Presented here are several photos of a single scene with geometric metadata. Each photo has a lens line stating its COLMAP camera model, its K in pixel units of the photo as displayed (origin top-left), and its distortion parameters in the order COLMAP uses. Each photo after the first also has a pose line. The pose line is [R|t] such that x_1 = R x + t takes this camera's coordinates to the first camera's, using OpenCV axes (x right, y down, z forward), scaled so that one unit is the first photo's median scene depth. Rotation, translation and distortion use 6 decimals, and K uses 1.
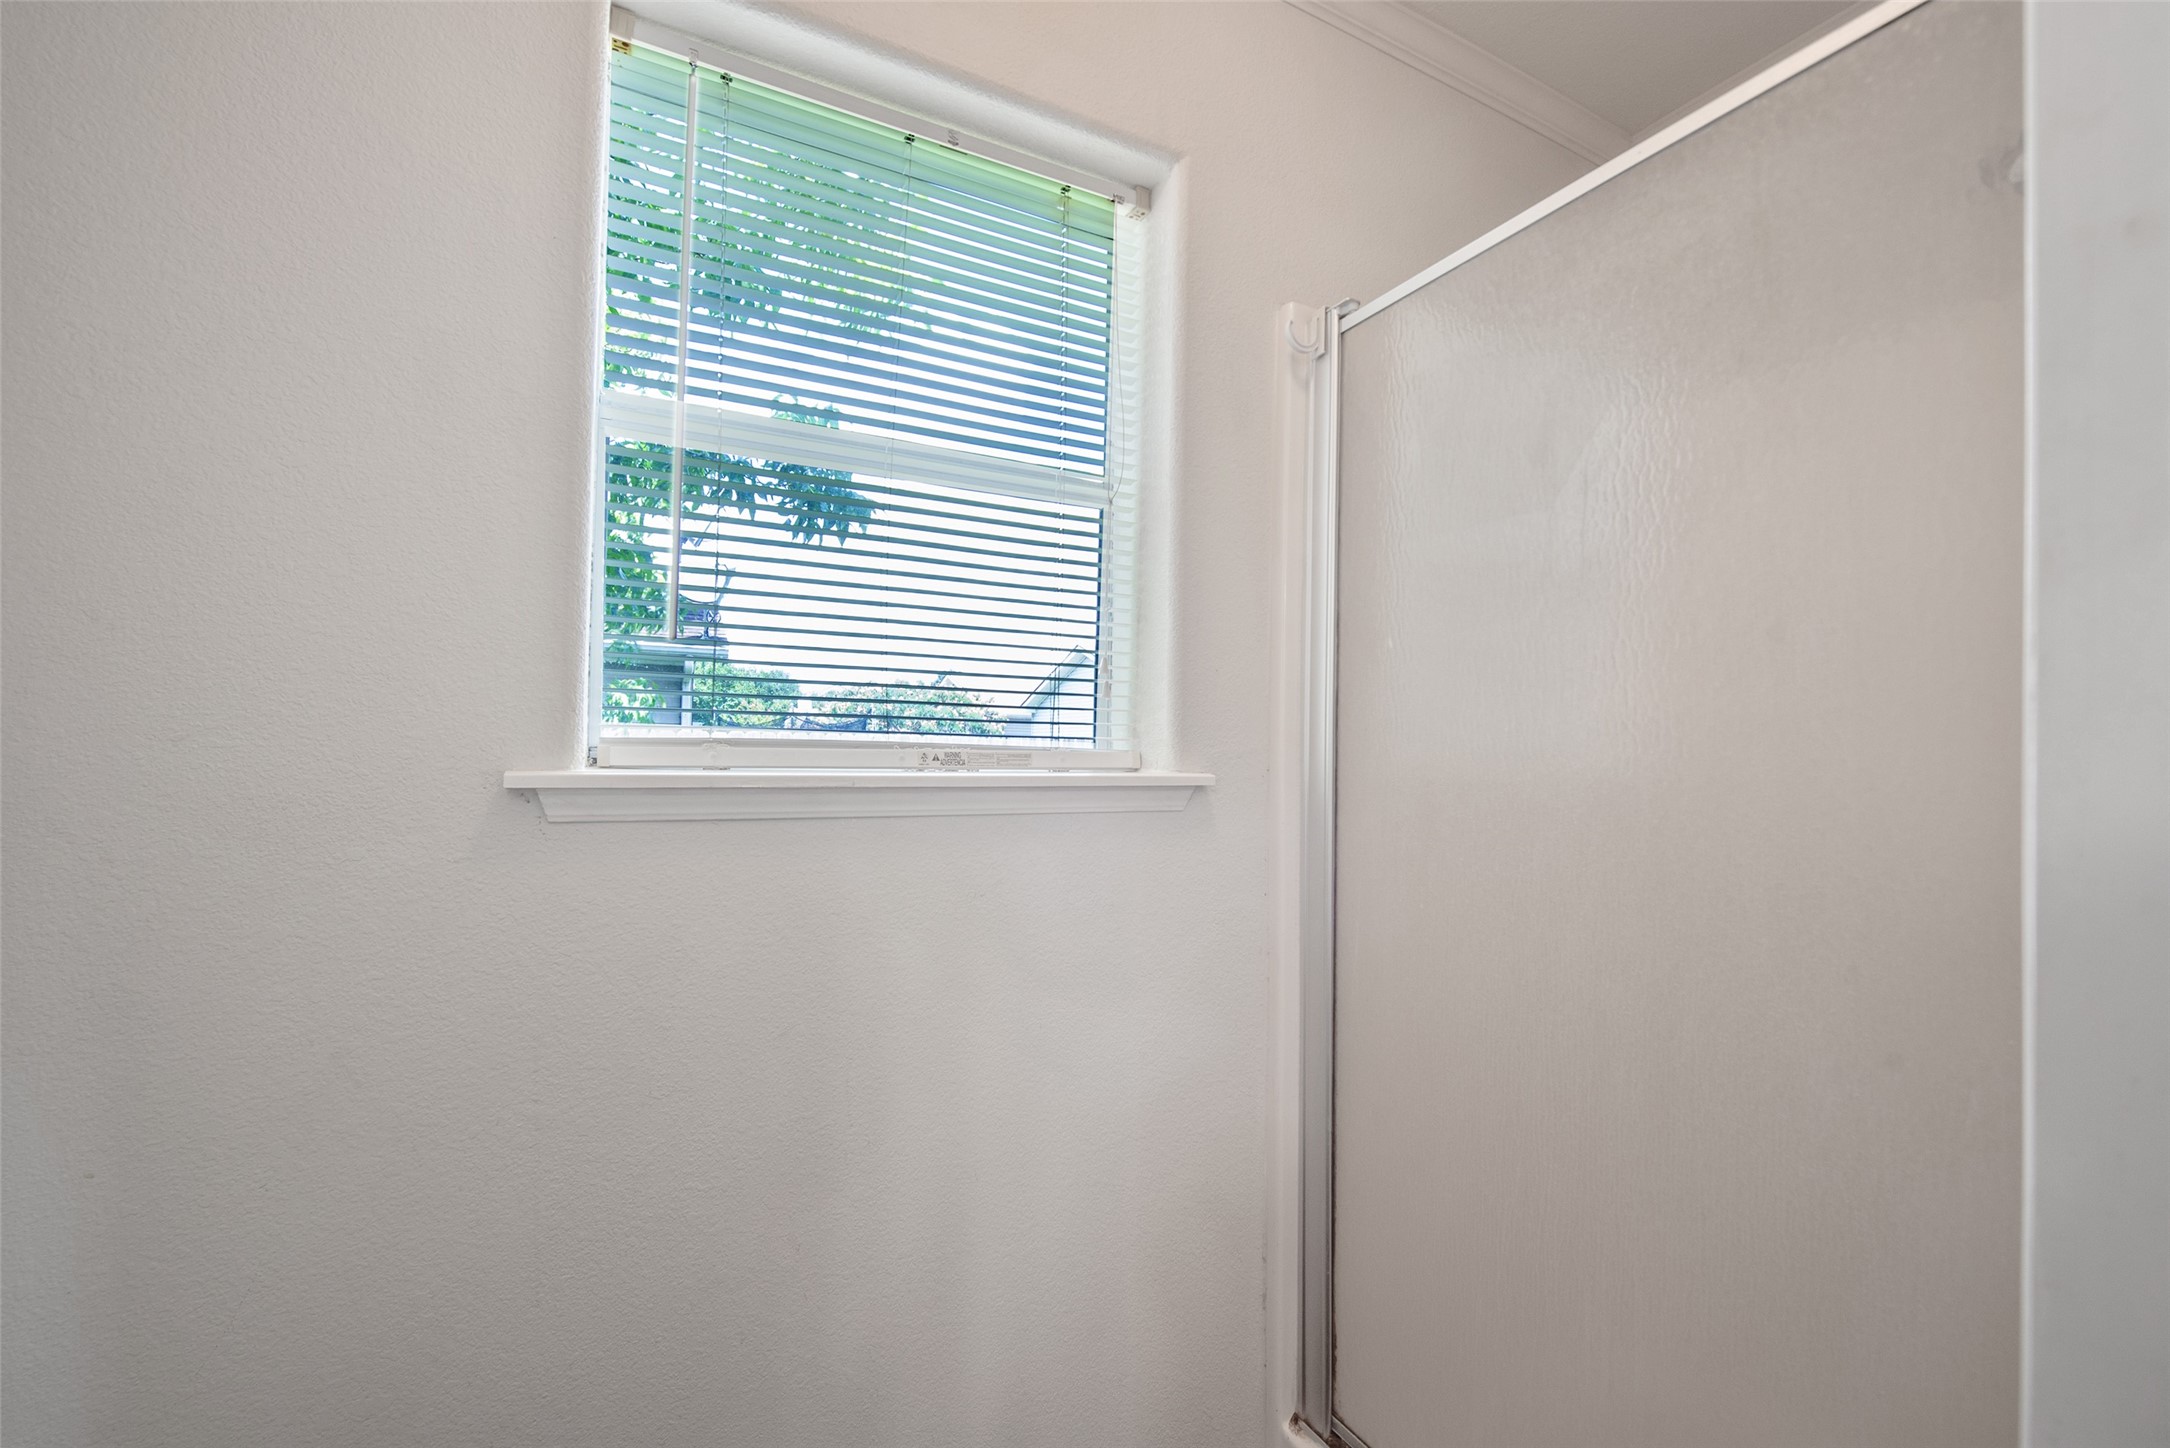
lens RADIAL K [[903.8, 0, 1085.0], [0, 903.8, 724.0], [0, 0, 1]] dist [-0.002634, -0.001099]
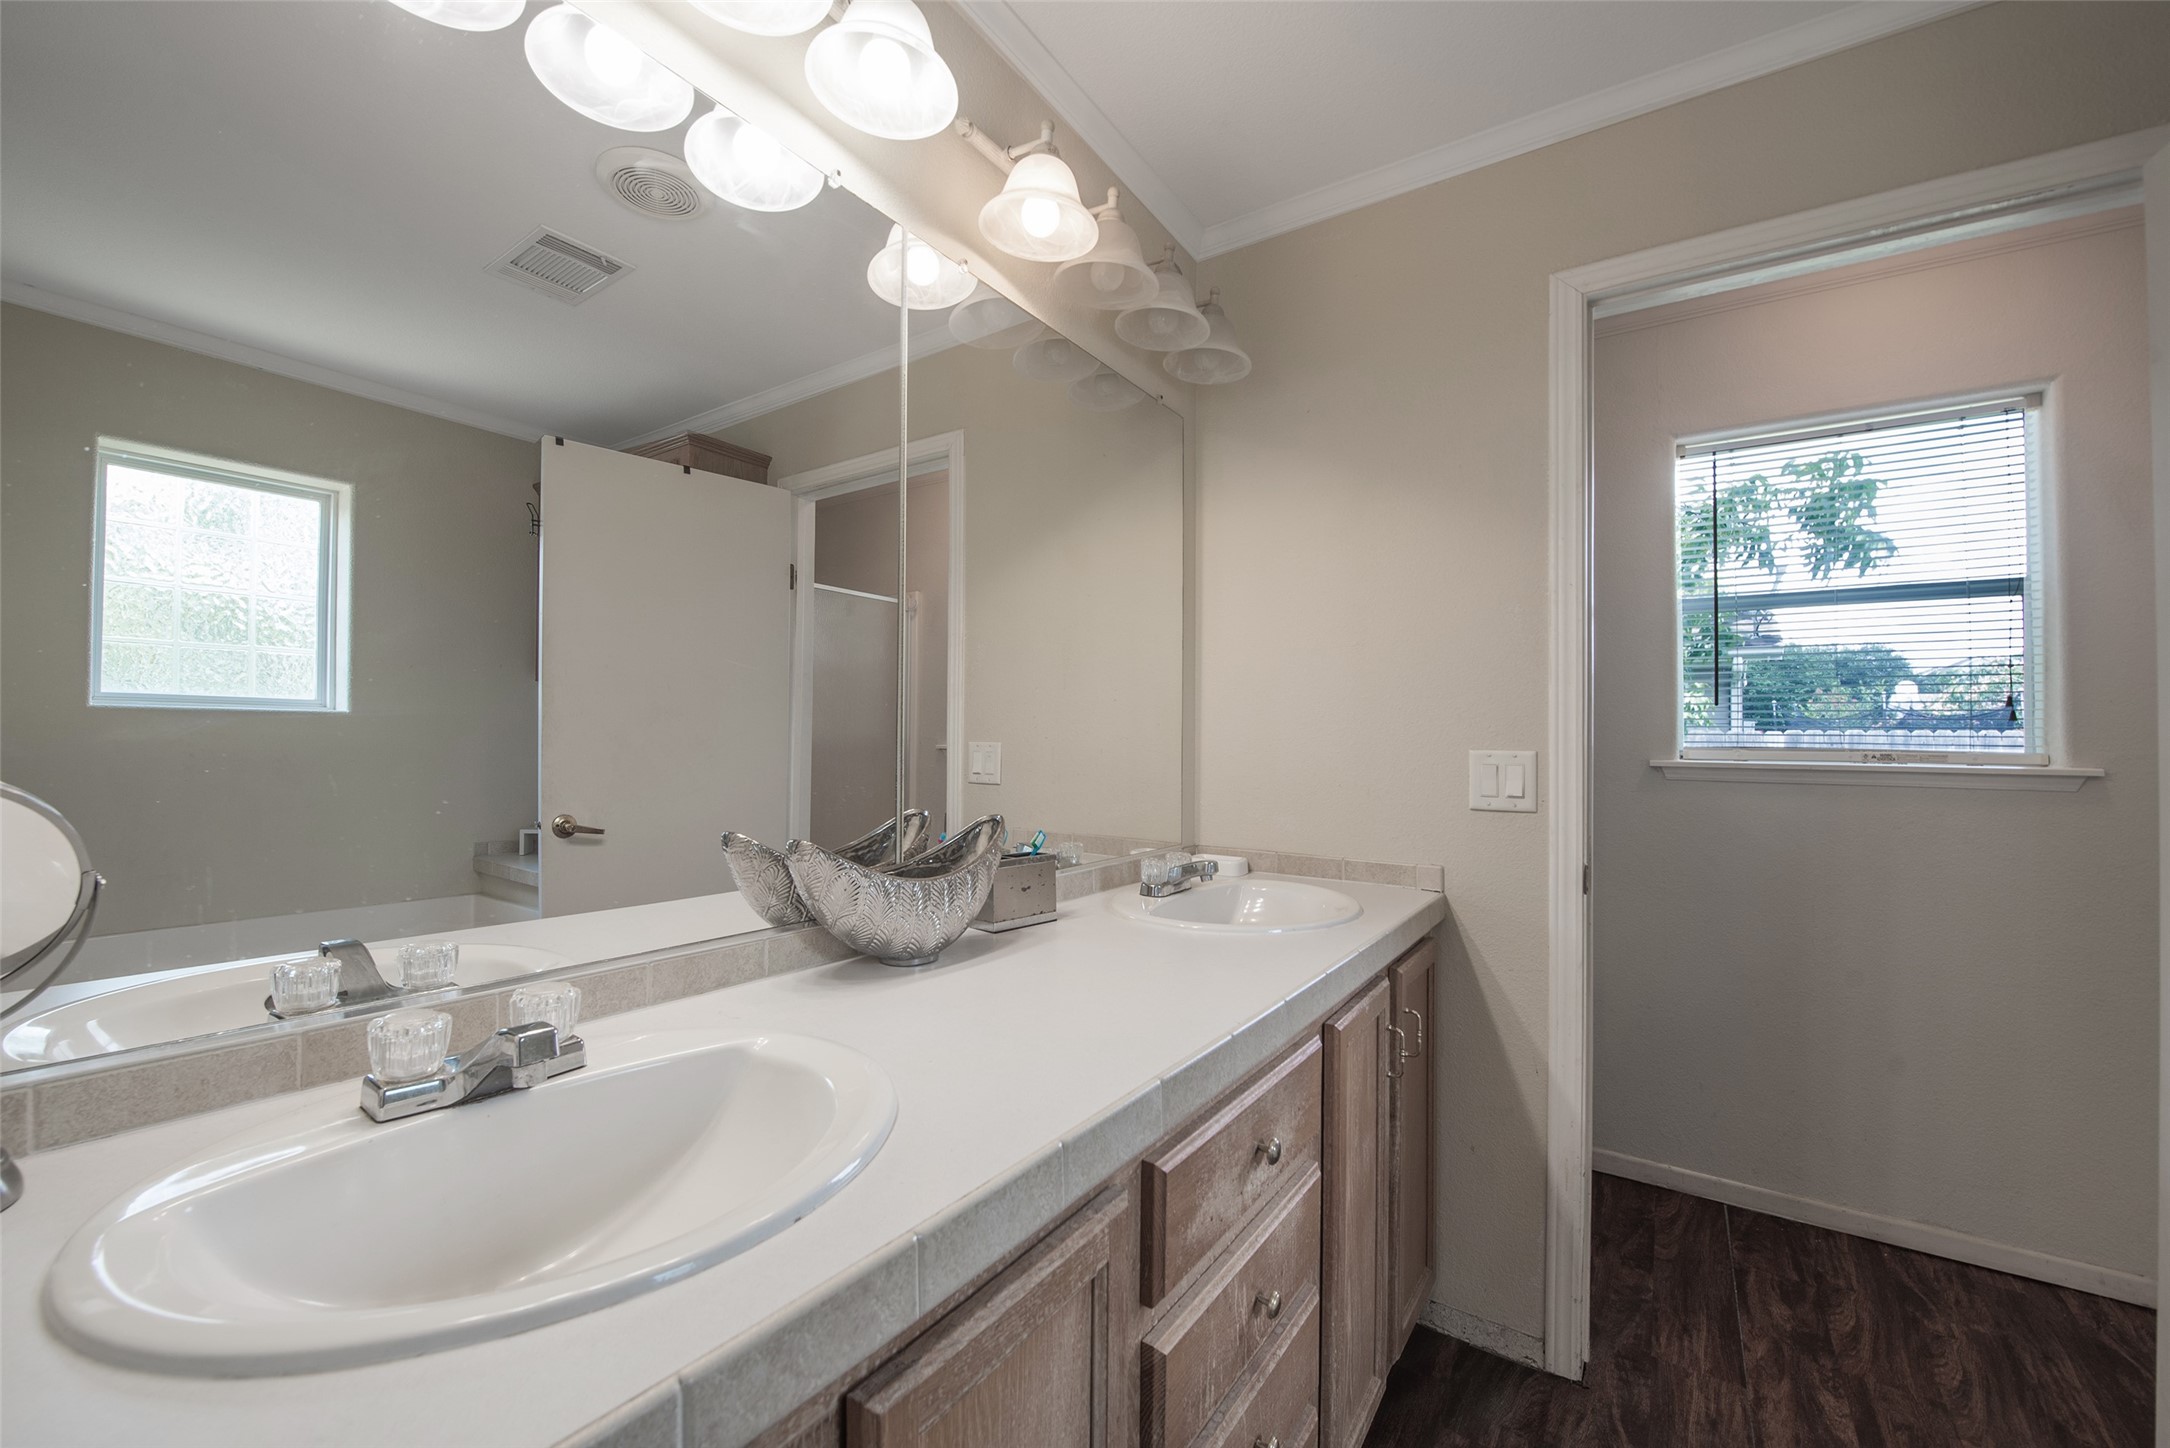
lens RADIAL K [[903.8, 0, 1085.0], [0, 903.8, 724.0], [0, 0, 1]] dist [-0.002634, -0.001099]
pose [[0.503352, -0.024544, -0.863733, 0.577788], [0.024440, 0.999601, -0.014163, -0.040386], [0.863736, -0.013981, 0.503751, -1.237109]]
